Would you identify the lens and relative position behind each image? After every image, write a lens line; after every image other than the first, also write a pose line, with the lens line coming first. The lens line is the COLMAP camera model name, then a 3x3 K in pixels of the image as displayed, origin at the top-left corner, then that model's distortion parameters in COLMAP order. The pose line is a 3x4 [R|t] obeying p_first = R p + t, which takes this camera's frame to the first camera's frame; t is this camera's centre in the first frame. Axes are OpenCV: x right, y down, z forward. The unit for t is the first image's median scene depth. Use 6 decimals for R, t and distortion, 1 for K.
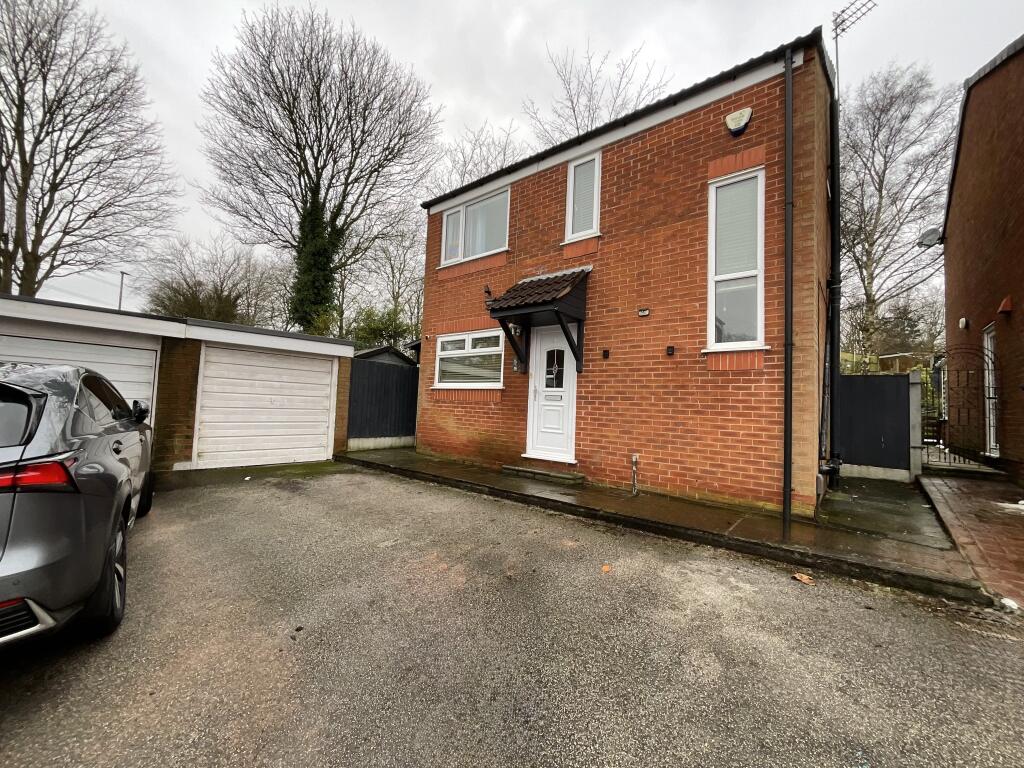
lens RADIAL K [[415.0, 0, 509.6], [0, 415.0, 381.5], [0, 0, 1]] dist [0.000645, -0.001350]
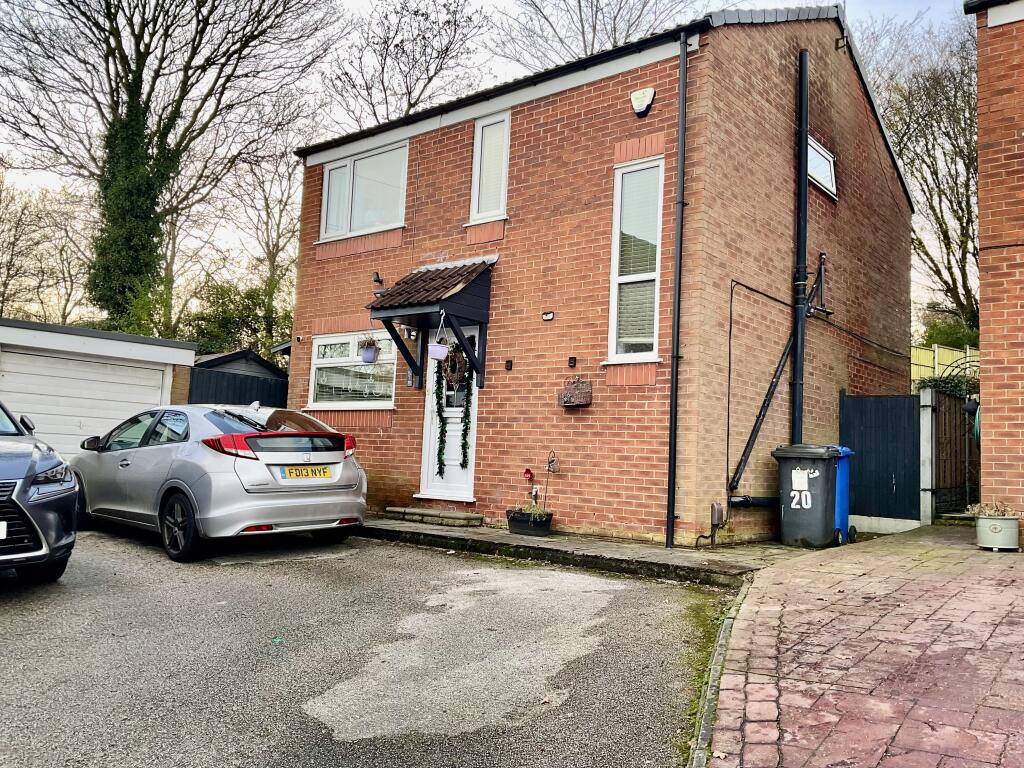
lens RADIAL K [[833.3, 0, 508.7], [0, 833.3, 383.9], [0, 0, 1]] dist [0.060164, -0.098361]
pose [[0.999963, 0.007767, 0.003669, 0.205663], [-0.007633, 0.999349, -0.035248, 0.025381], [-0.003940, 0.035219, 0.999372, -0.571896]]
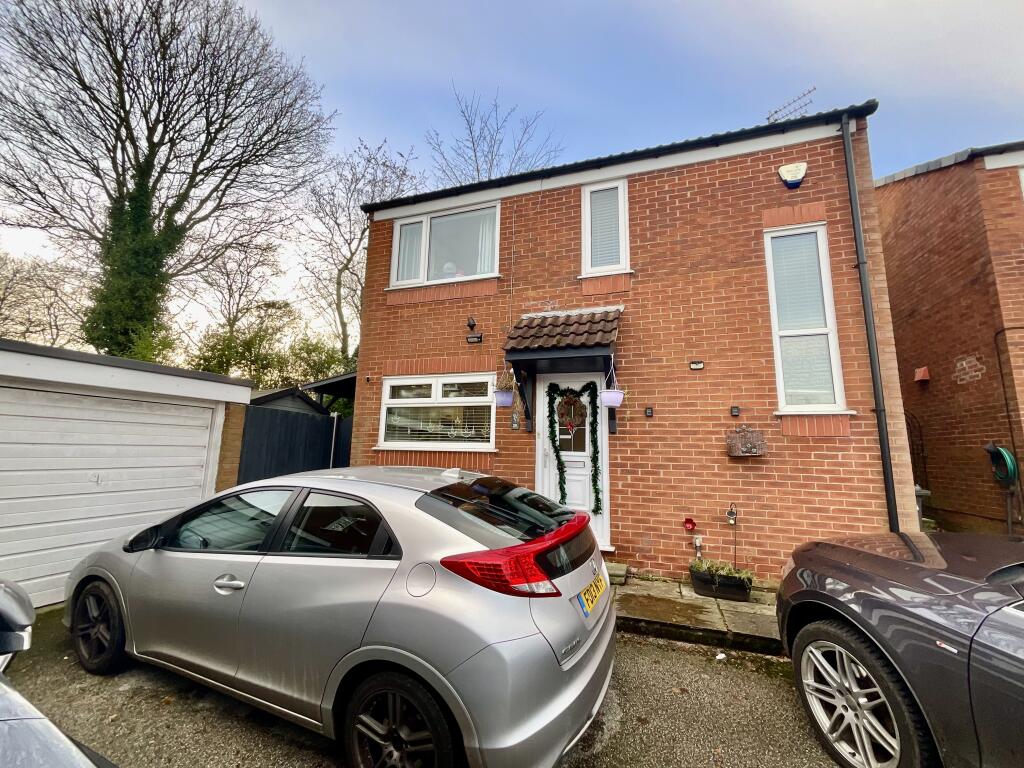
lens RADIAL K [[415.0, 0, 511.2], [0, 415.0, 382.7], [0, 0, 1]] dist [0.000645, -0.001350]
pose [[0.933464, 0.038726, 0.356574, -0.292745], [-0.004813, 0.995417, -0.095507, -0.039772], [-0.358639, 0.087436, 0.929373, 0.294516]]
